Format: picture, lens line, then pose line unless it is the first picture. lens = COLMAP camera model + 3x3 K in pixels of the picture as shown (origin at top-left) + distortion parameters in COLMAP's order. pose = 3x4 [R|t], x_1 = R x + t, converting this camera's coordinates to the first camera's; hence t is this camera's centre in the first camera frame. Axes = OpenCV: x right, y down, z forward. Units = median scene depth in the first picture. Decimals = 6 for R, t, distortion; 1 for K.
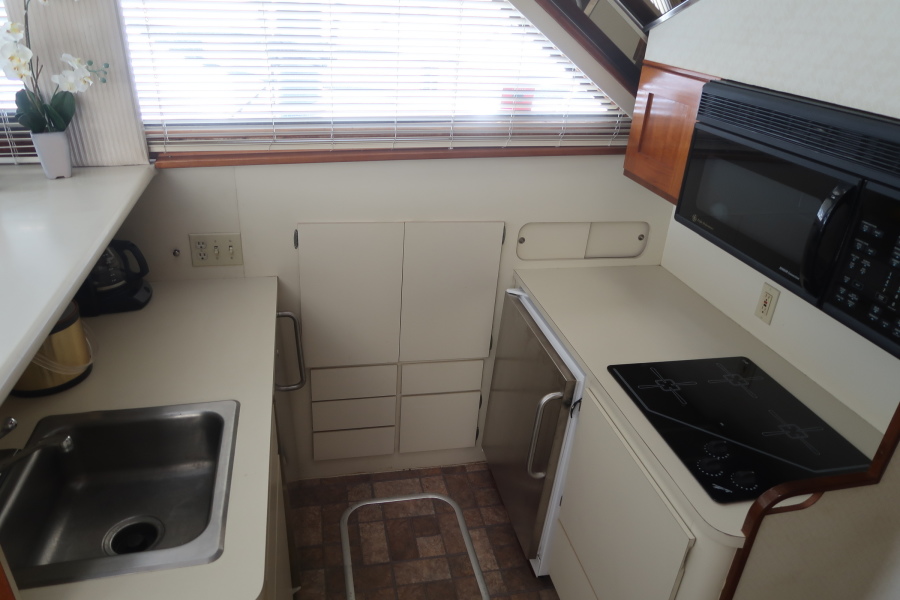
lens RADIAL K [[622.7, 0, 454.2], [0, 622.7, 299.4], [0, 0, 1]] dist [-0.018211, 0.005163]
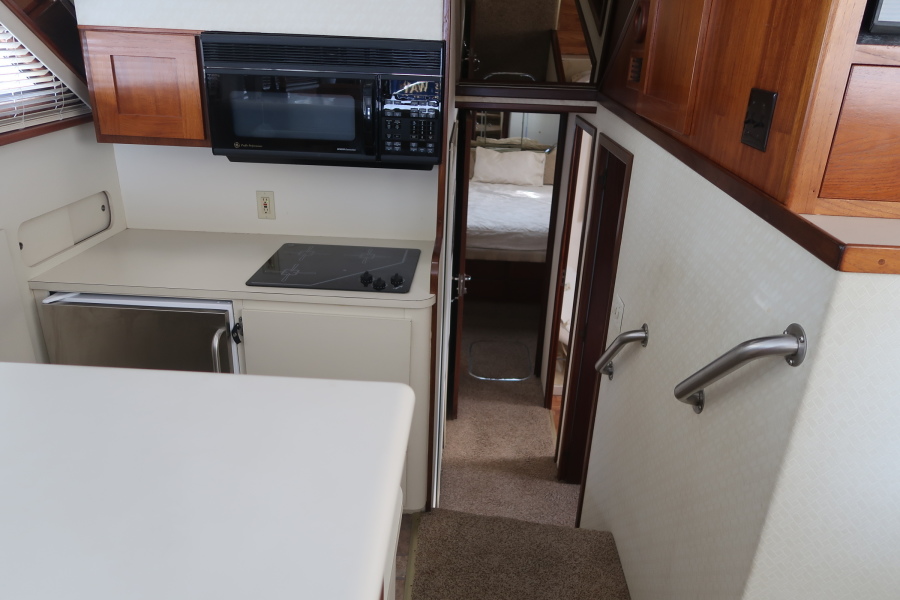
lens RADIAL K [[622.7, 0, 454.2], [0, 622.7, 299.4], [0, 0, 1]] dist [-0.018211, 0.005163]
pose [[0.261489, -0.420027, 0.869023, -0.600669], [0.406388, 0.864566, 0.295591, -0.047025], [-0.875484, 0.275867, 0.396769, 0.185680]]
